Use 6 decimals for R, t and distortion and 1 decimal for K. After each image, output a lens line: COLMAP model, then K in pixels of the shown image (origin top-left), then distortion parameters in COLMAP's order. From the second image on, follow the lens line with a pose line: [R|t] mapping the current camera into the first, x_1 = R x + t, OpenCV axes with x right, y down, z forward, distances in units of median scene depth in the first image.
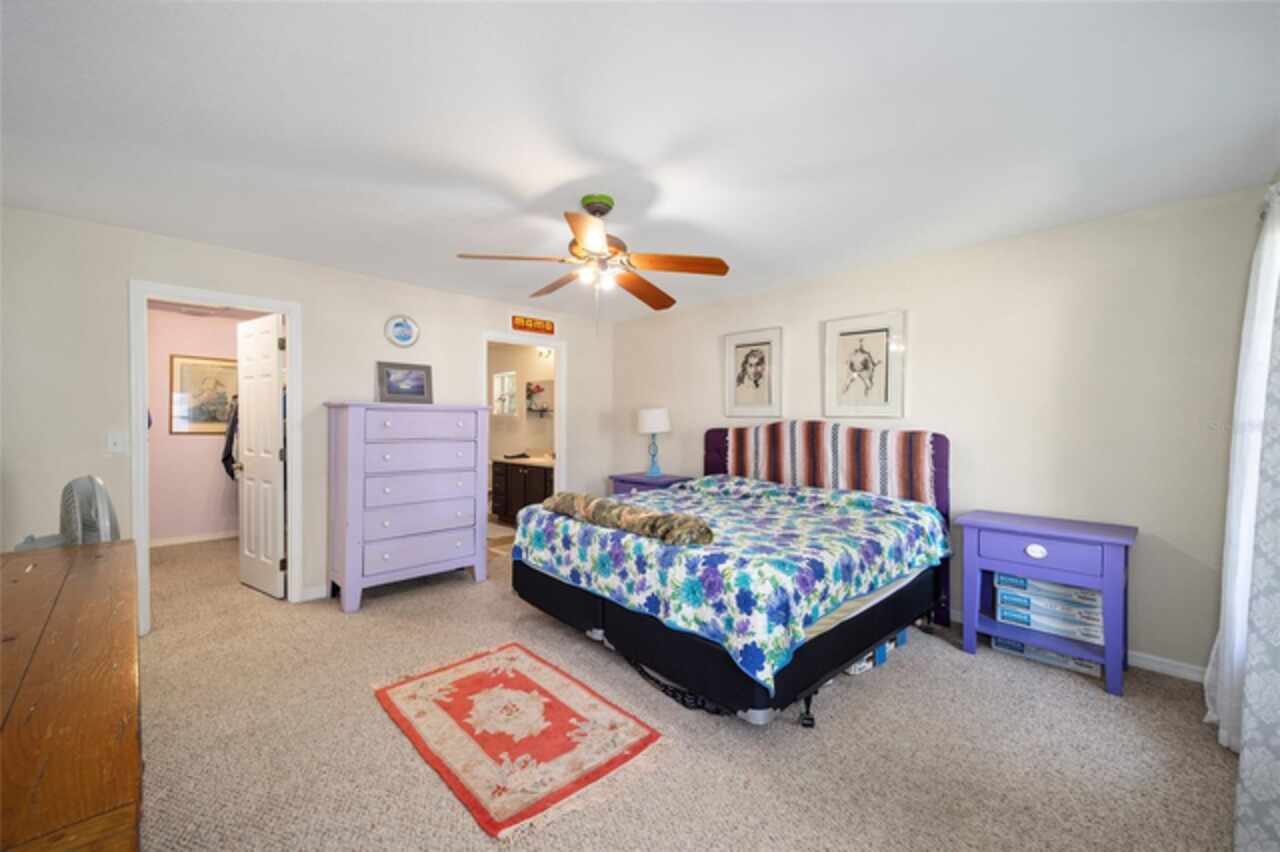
lens RADIAL K [[509.0, 0, 639.7], [0, 509.0, 424.5], [0, 0, 1]] dist [0.016271, -0.000095]
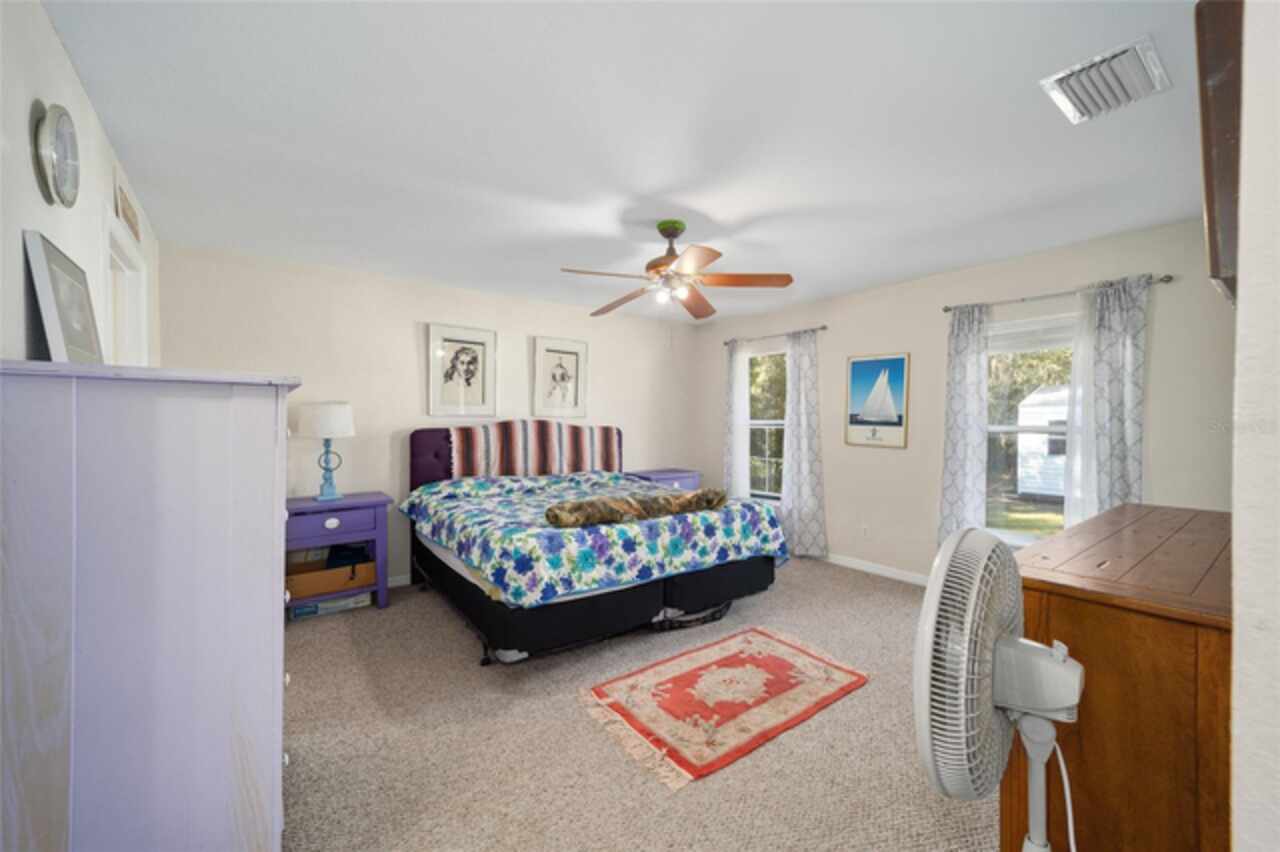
lens RADIAL K [[509.0, 0, 641.9], [0, 509.0, 423.3], [0, 0, 1]] dist [0.016271, -0.000095]
pose [[0.109654, -0.012014, 0.993897, -0.919035], [0.005890, 0.999917, 0.011437, -0.012859], [-0.993952, 0.004600, 0.109716, 0.715842]]
